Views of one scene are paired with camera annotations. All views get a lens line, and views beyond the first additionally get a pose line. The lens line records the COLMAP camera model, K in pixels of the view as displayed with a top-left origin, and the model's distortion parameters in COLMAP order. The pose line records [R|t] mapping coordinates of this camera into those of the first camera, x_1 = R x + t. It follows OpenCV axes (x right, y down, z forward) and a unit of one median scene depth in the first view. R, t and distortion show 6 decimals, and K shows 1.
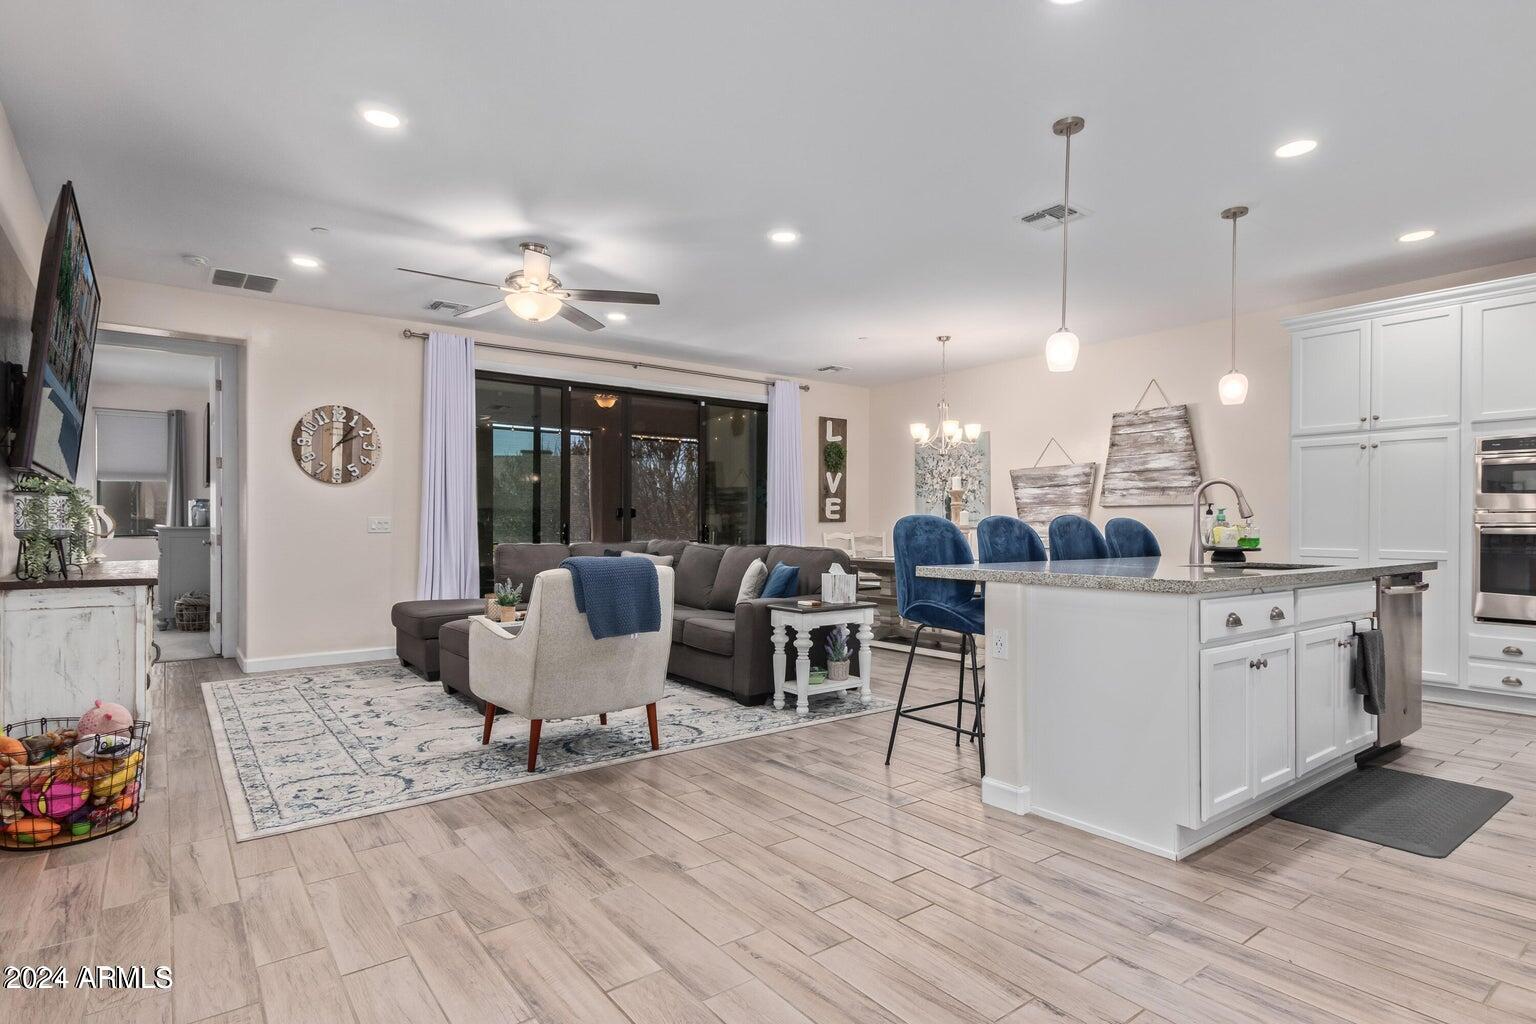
lens RADIAL K [[793.7, 0, 765.8], [0, 793.7, 528.8], [0, 0, 1]] dist [0.038061, -0.017032]
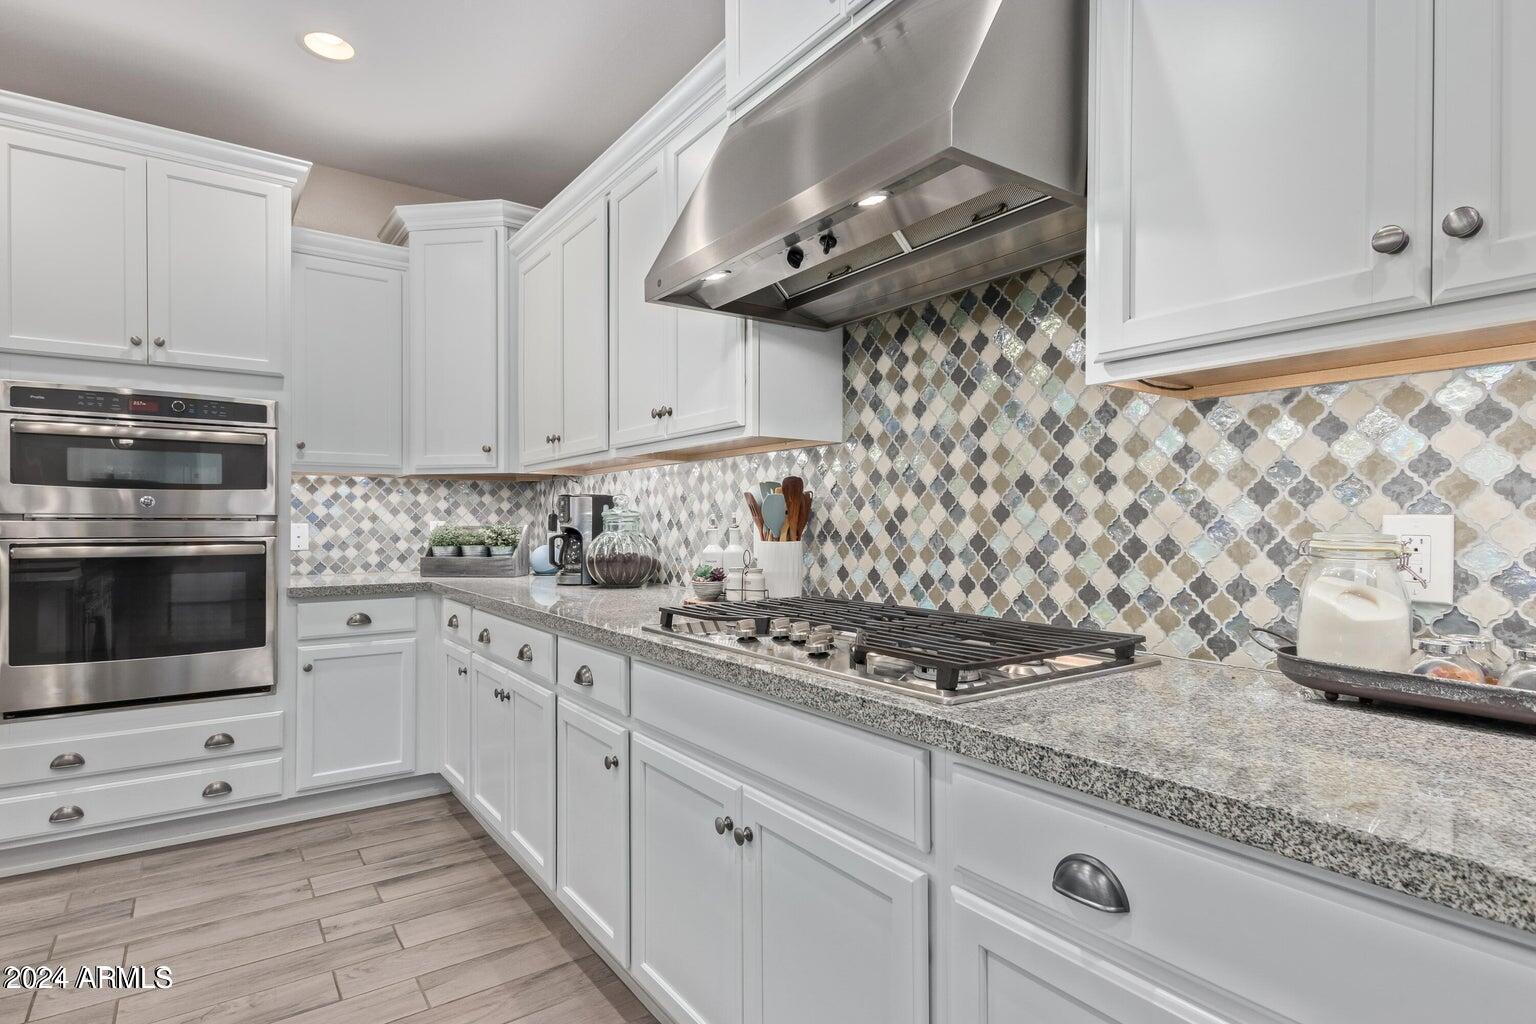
lens RADIAL K [[779.2, 0, 751.0], [0, 779.2, 519.3], [0, 0, 1]] dist [0.013793, 0.000182]
pose [[0.042296, -0.001647, 0.999104, 0.293587], [0.006270, 0.999979, 0.001383, -0.013758], [-0.999085, 0.006206, 0.042306, 0.371215]]
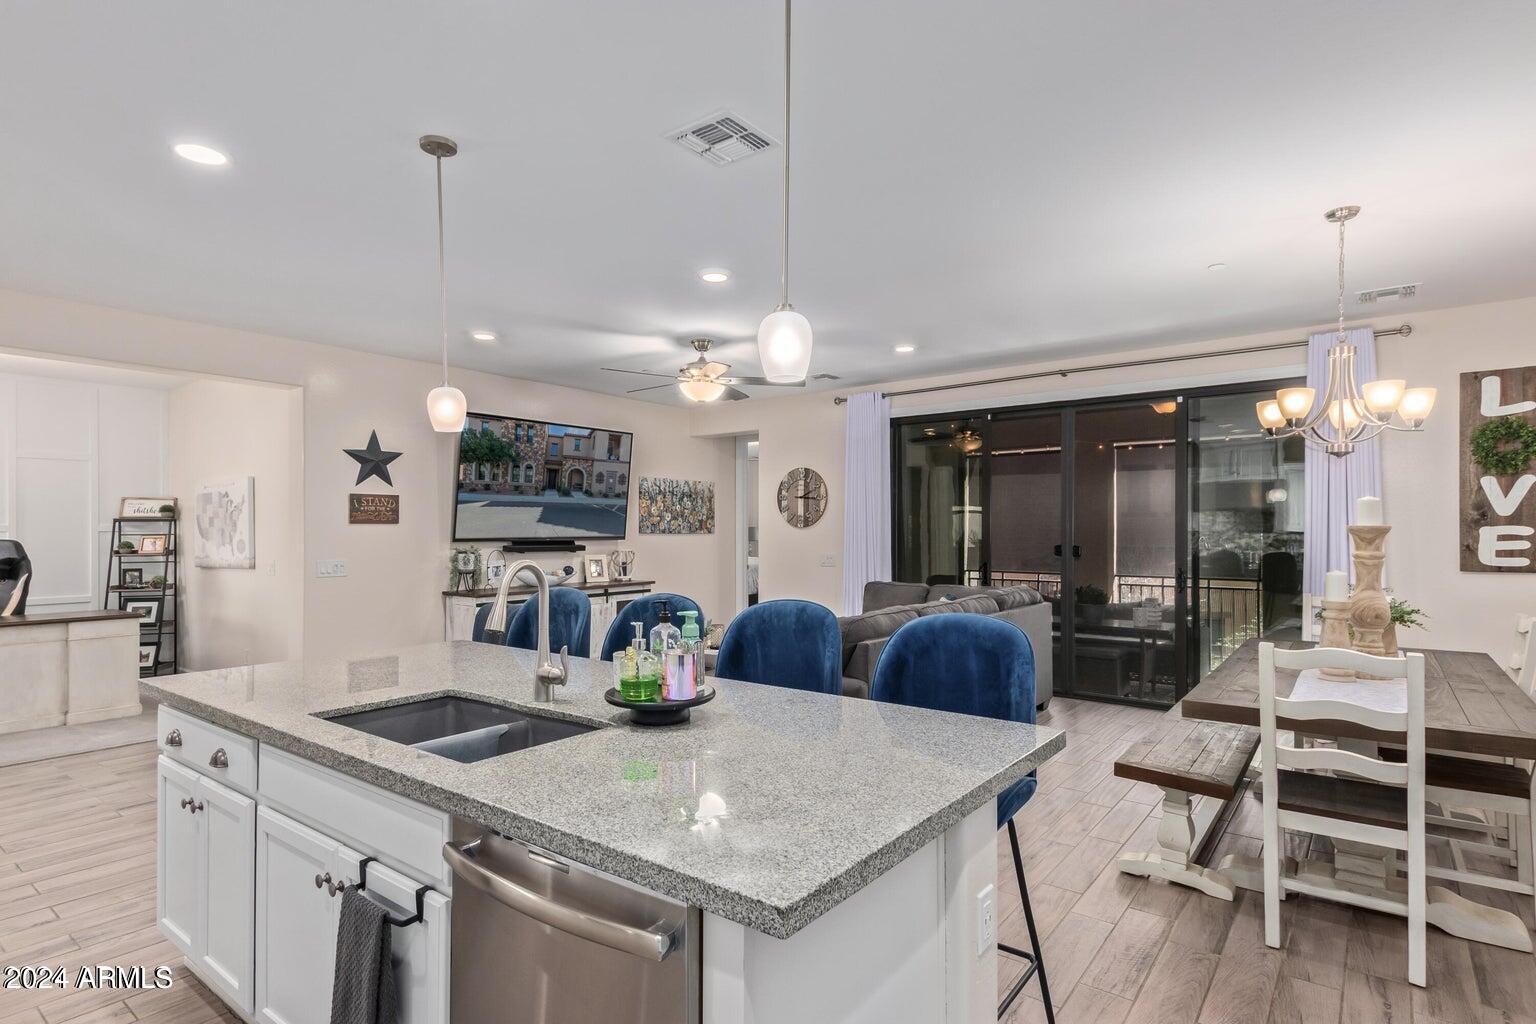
lens RADIAL K [[779.2, 0, 751.0], [0, 779.2, 519.3], [0, 0, 1]] dist [0.013793, 0.000182]
pose [[0.237644, -0.009001, -0.971311, 0.692971], [-0.002161, 0.999950, -0.009795, -0.055180], [0.971350, 0.004426, 0.237613, 0.610191]]
